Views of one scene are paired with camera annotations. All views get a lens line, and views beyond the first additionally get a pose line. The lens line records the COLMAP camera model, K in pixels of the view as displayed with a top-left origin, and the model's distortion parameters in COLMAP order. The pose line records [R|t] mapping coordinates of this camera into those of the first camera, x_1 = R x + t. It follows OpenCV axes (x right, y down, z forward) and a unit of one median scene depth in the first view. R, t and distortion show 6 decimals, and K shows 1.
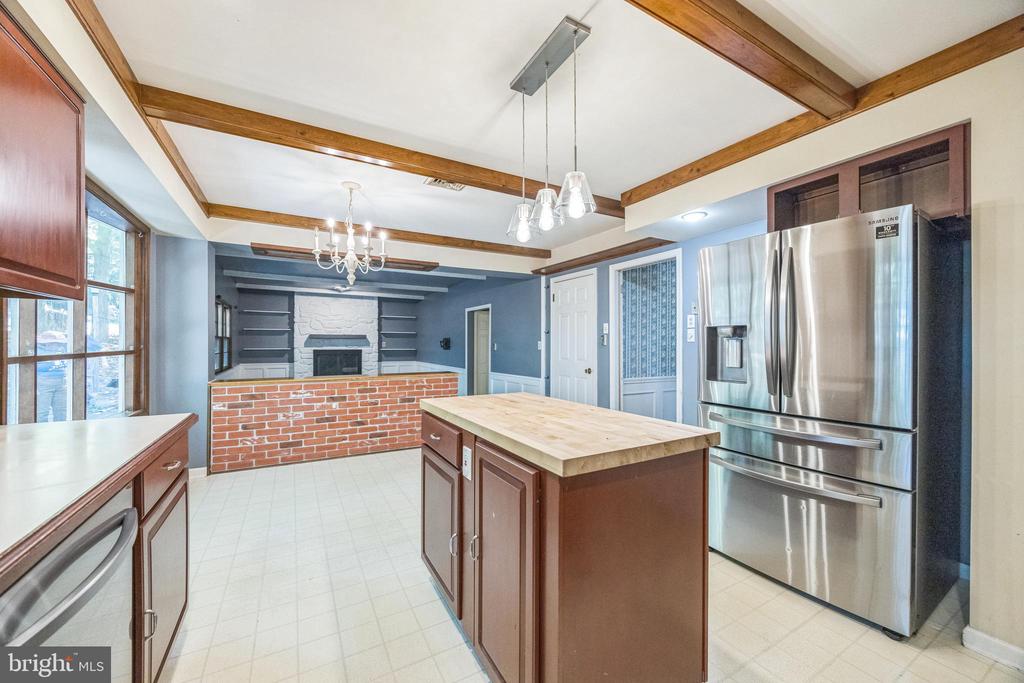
lens RADIAL K [[385.6, 0, 507.3], [0, 385.6, 342.2], [0, 0, 1]] dist [-0.000024, -0.000004]
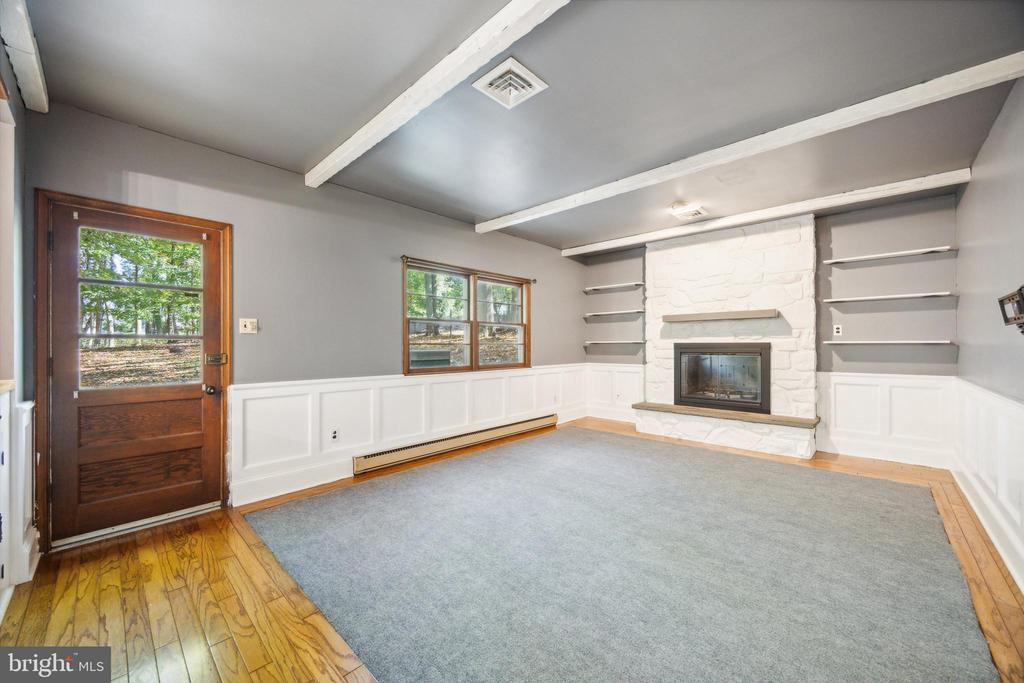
lens RADIAL K [[390.4, 0, 509.7], [0, 390.4, 345.2], [0, 0, 1]] dist [0.001187, 0.000095]
pose [[0.292235, -0.004899, -0.956334, -0.028638], [0.004211, 0.999984, -0.003836, 0.025166], [0.956337, -0.002906, 0.292251, 0.626255]]
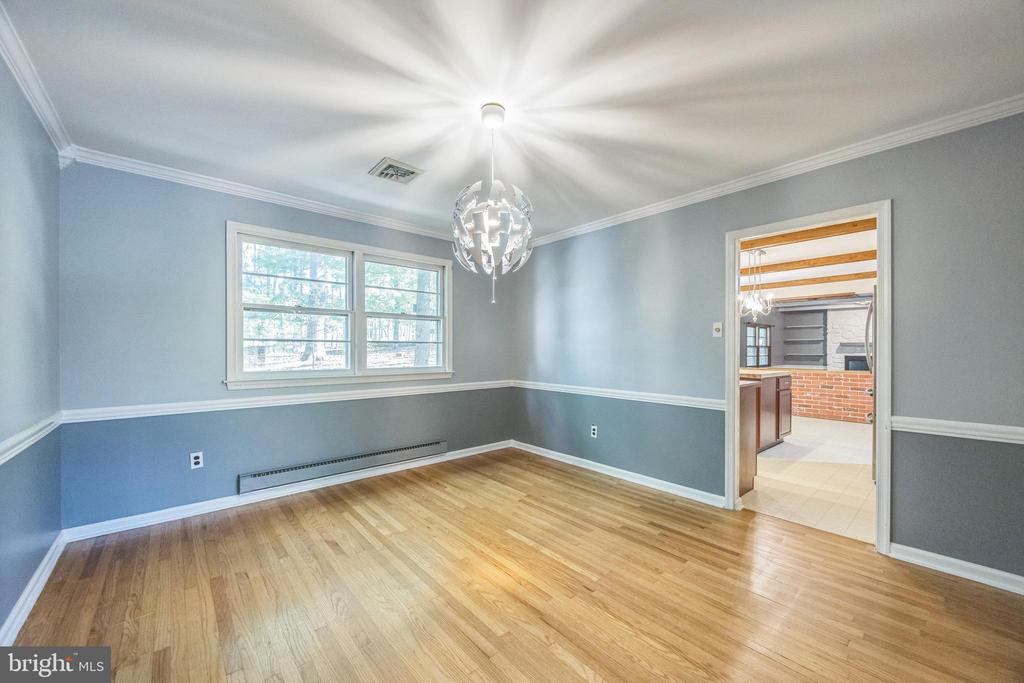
lens RADIAL K [[391.7, 0, 508.3], [0, 391.7, 351.6], [0, 0, 1]] dist [-0.000581, 0.000068]
pose [[0.192852, 0.003798, -0.981220, 0.500685], [0.000614, 0.999992, 0.003992, 0.001988], [0.981228, -0.001372, 0.192848, -0.261755]]
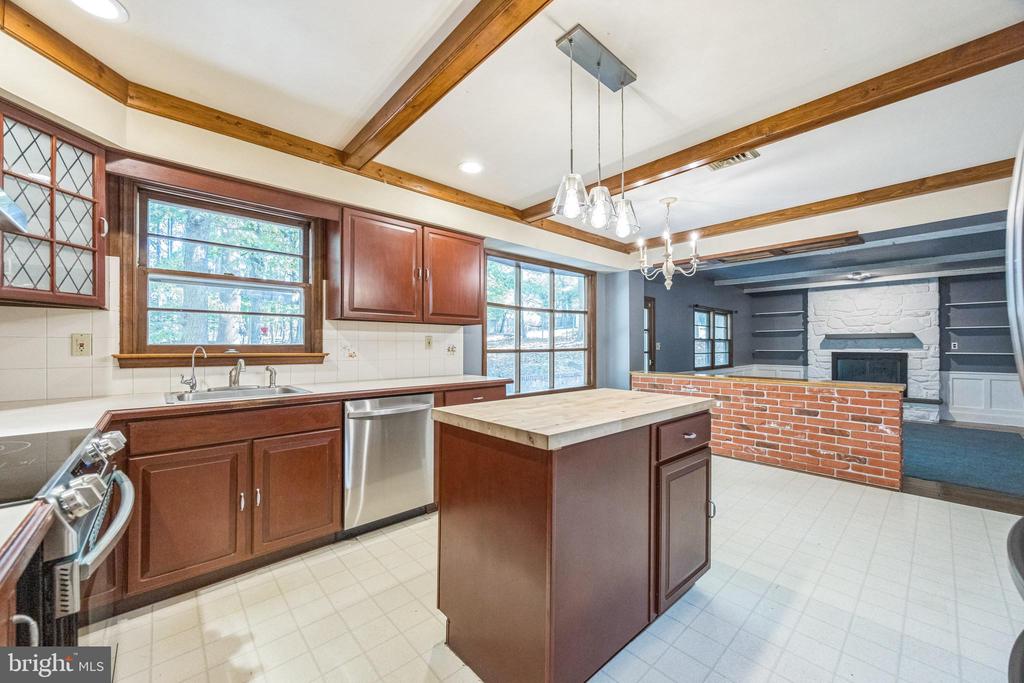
lens RADIAL K [[390.4, 0, 509.7], [0, 390.4, 345.2], [0, 0, 1]] dist [0.001187, 0.000095]
pose [[0.221550, -0.003649, -0.975142, 0.200492], [0.004039, 0.999988, -0.002825, 0.004075], [0.975141, -0.003313, 0.221562, 0.102941]]
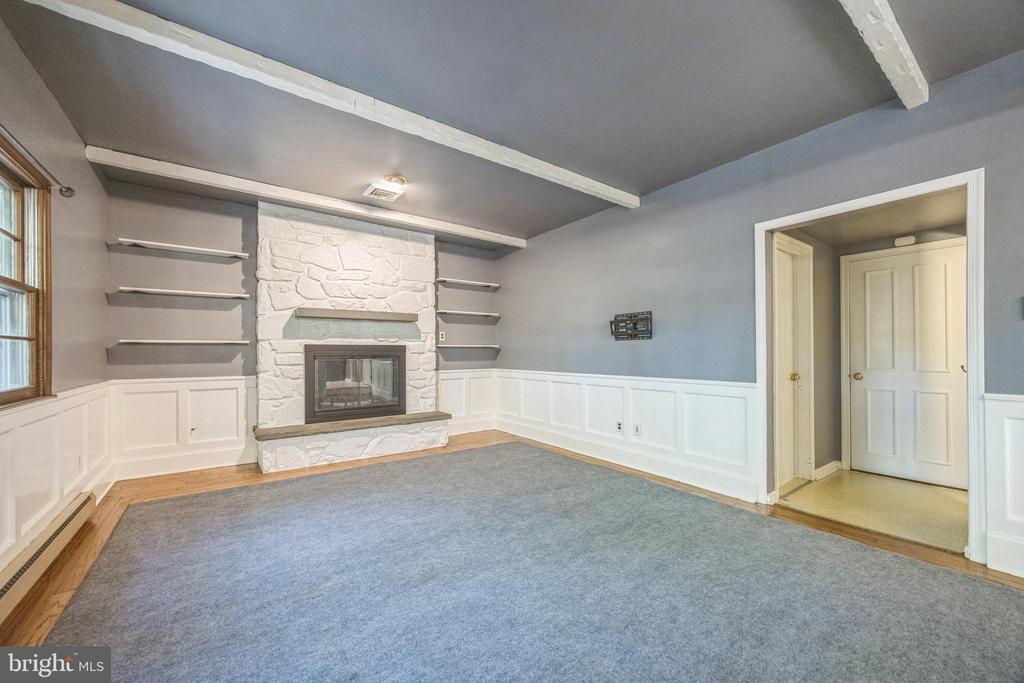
lens RADIAL K [[391.7, 0, 508.3], [0, 391.7, 351.6], [0, 0, 1]] dist [-0.000581, 0.000068]
pose [[0.993826, -0.008554, 0.110619, -0.334720], [0.008645, 0.999963, -0.000347, 0.031060], [-0.110612, 0.001301, 0.993863, 0.553934]]
